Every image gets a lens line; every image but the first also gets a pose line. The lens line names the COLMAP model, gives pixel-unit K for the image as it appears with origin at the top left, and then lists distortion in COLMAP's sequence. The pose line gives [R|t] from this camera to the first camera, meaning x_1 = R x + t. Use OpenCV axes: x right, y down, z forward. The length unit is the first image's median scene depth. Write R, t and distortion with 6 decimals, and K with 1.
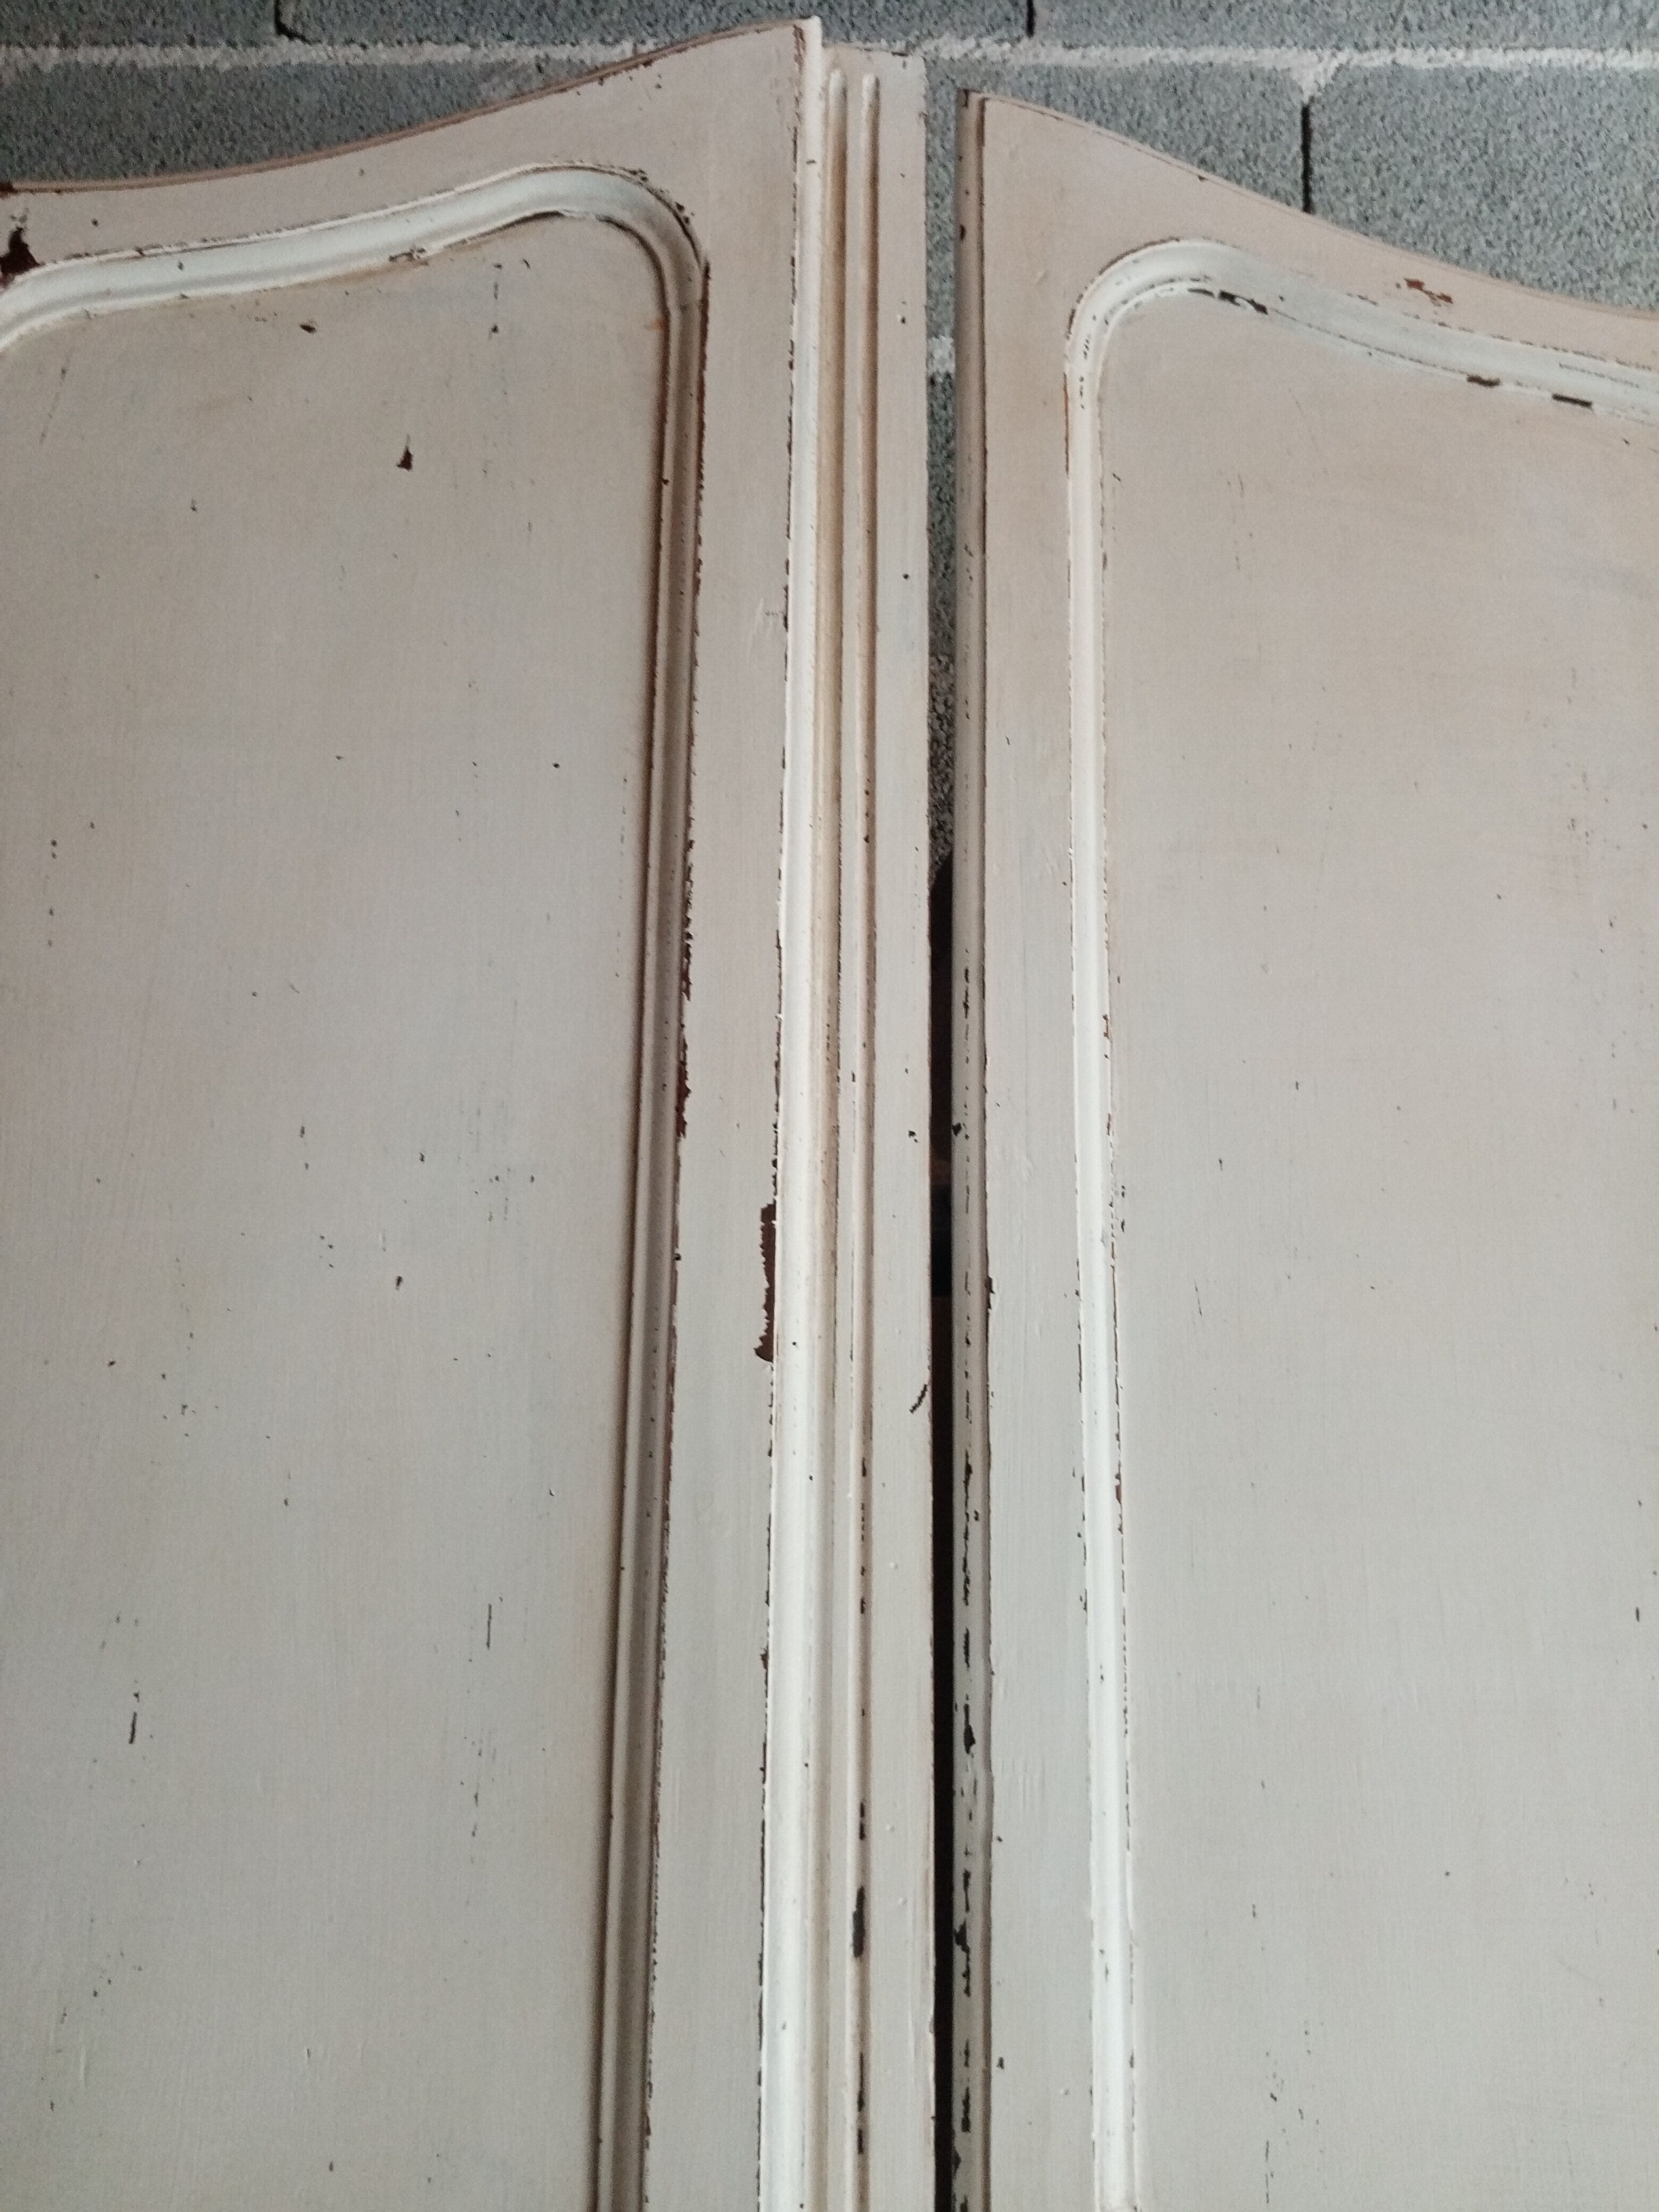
lens RADIAL K [[1735.7, 0, 803.4], [0, 1735.7, 1101.7], [0, 0, 1]] dist [0.038684, -0.108696]
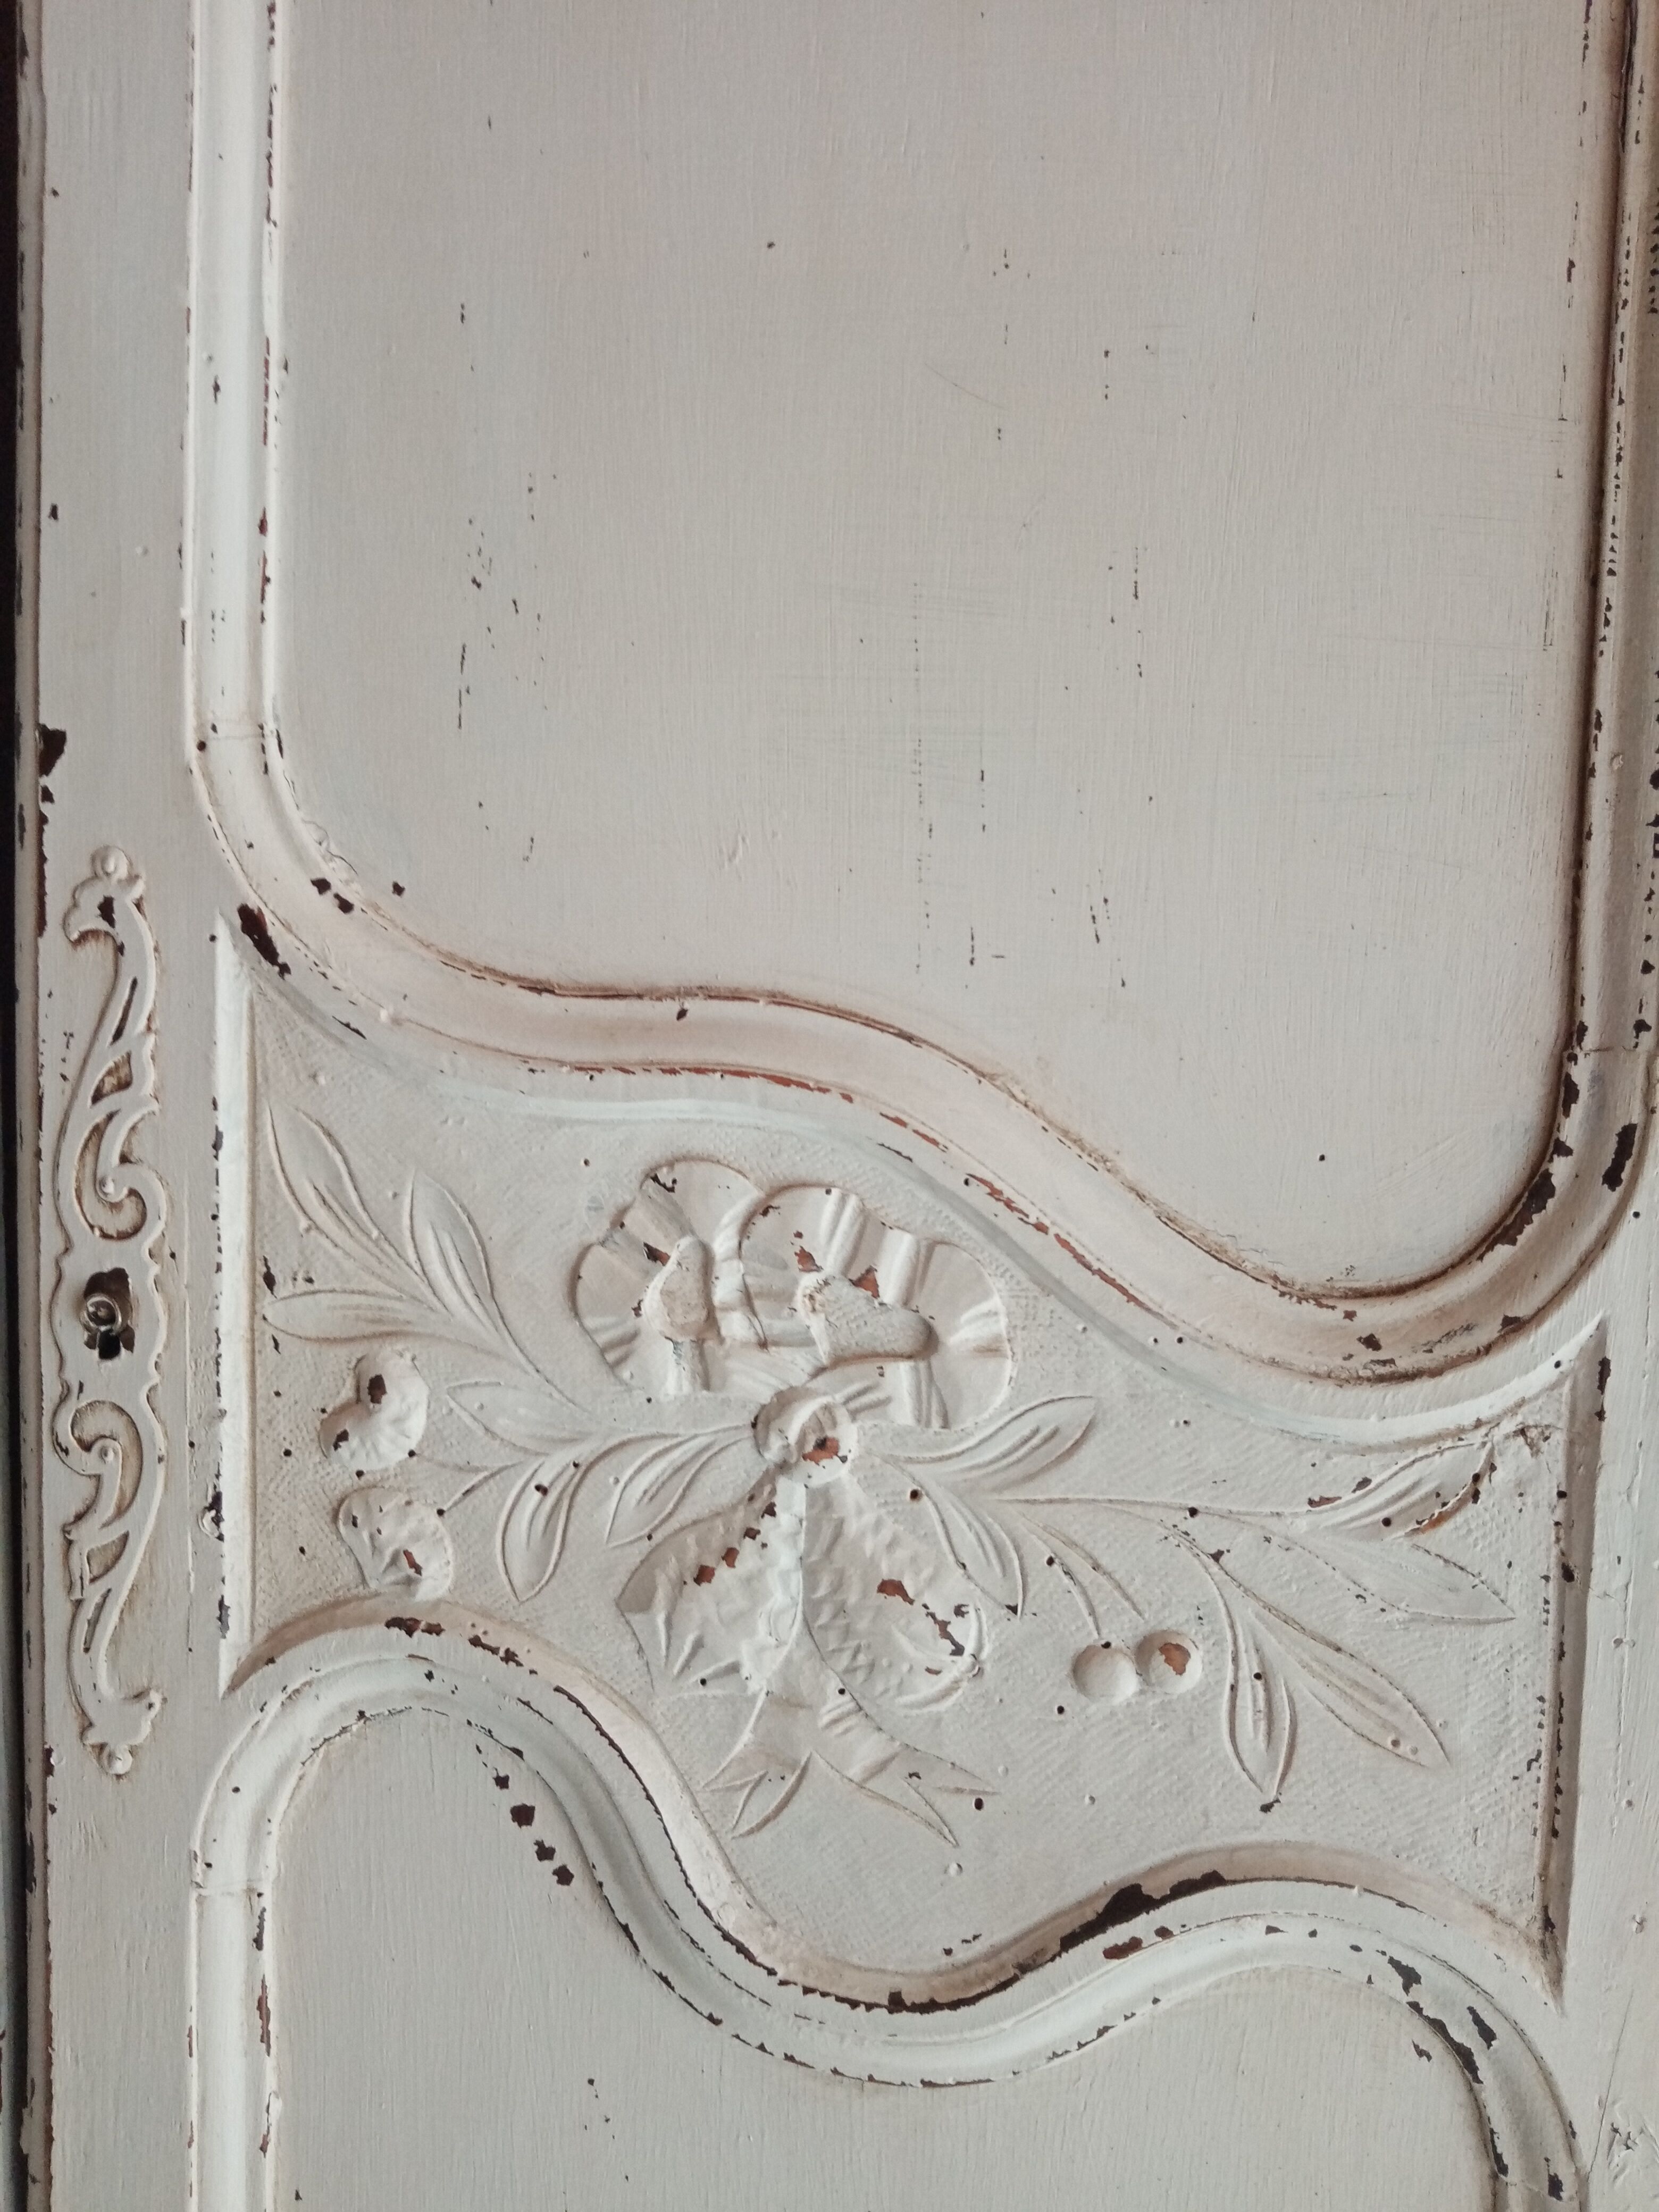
lens RADIAL K [[1714.6, 0, 811.7], [0, 1714.6, 1123.1], [0, 0, 1]] dist [0.063917, -0.133719]
pose [[0.985333, 0.023494, -0.169017, 0.462611], [0.032917, 0.945705, 0.323355, 0.506053], [0.167438, -0.324176, 0.931061, 0.309295]]
